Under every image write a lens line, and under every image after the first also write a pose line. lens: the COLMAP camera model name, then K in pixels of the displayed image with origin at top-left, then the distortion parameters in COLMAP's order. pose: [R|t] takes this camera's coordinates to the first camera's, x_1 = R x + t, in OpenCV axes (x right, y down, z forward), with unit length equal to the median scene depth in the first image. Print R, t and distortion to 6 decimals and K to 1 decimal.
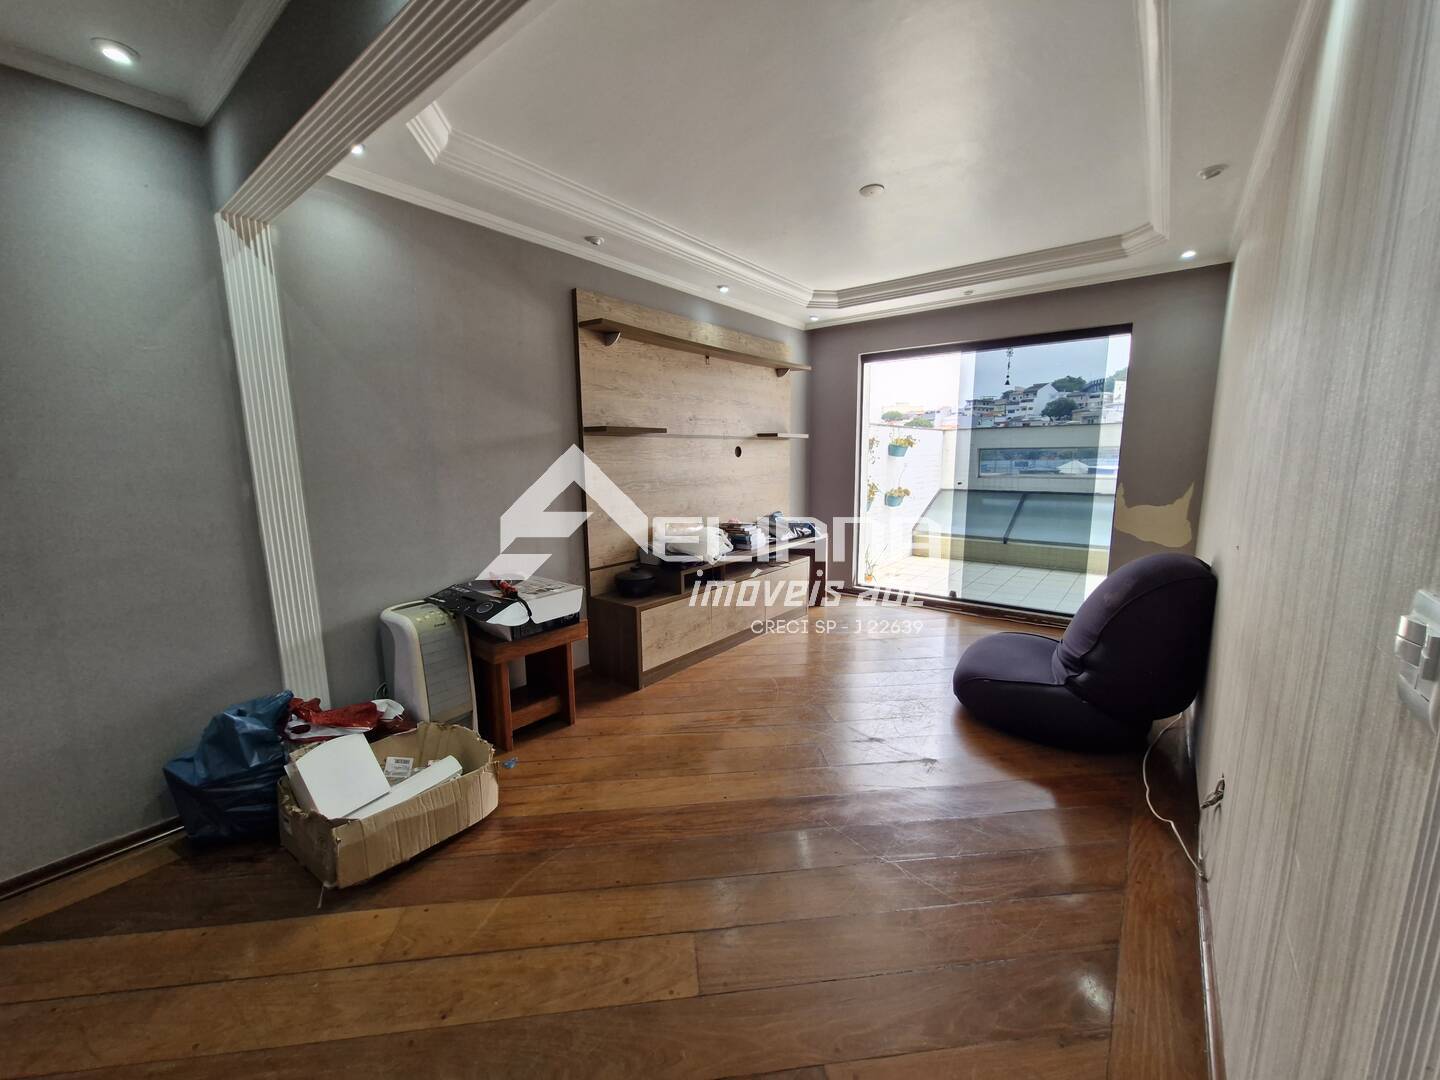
lens RADIAL K [[559.6, 0, 719.4], [0, 559.6, 549.7], [0, 0, 1]] dist [0.007292, -0.001826]
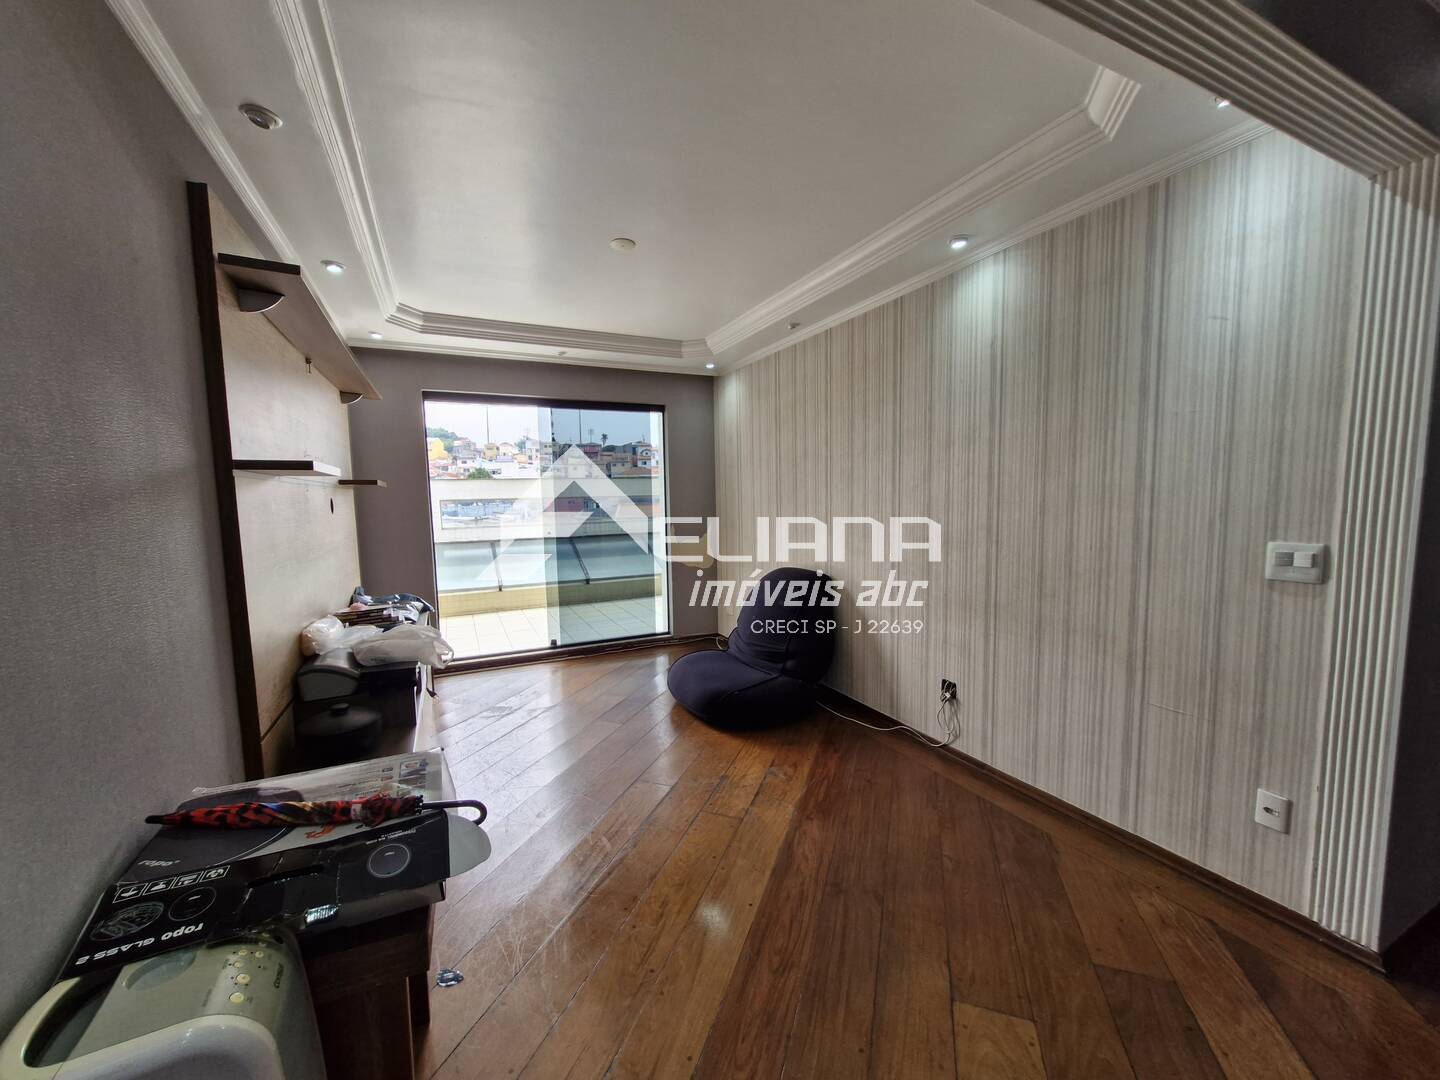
lens RADIAL K [[570.2, 0, 700.7], [0, 570.2, 542.9], [0, 0, 1]] dist [-0.000370, -0.000527]
pose [[0.458152, -0.070245, 0.886094, -0.370799], [0.162999, 0.986608, -0.006065, -0.049784], [-0.873801, 0.147212, 0.463466, 0.292047]]
